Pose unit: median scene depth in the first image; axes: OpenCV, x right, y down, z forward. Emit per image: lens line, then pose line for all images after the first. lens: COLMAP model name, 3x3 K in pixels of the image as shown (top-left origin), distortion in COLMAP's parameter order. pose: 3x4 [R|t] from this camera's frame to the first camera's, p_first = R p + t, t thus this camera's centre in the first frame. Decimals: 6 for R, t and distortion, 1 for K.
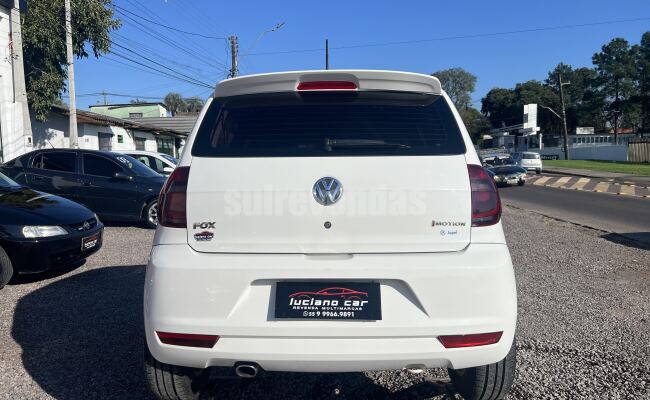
lens RADIAL K [[502.7, 0, 334.7], [0, 502.7, 206.8], [0, 0, 1]] dist [0.053820, -0.060120]
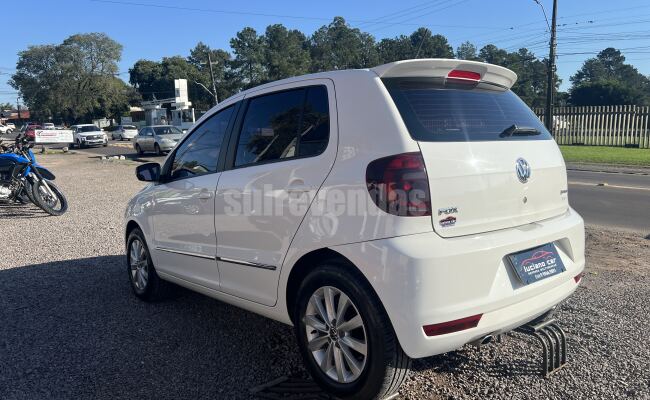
lens RADIAL K [[483.6, 0, 357.7], [0, 483.6, 200.5], [0, 0, 1]] dist [0.030271, -0.002485]
pose [[0.759709, -0.082941, 0.644952, -0.864582], [0.053607, 0.996444, 0.064997, -0.047315], [-0.648050, -0.014805, 0.761454, 0.329672]]
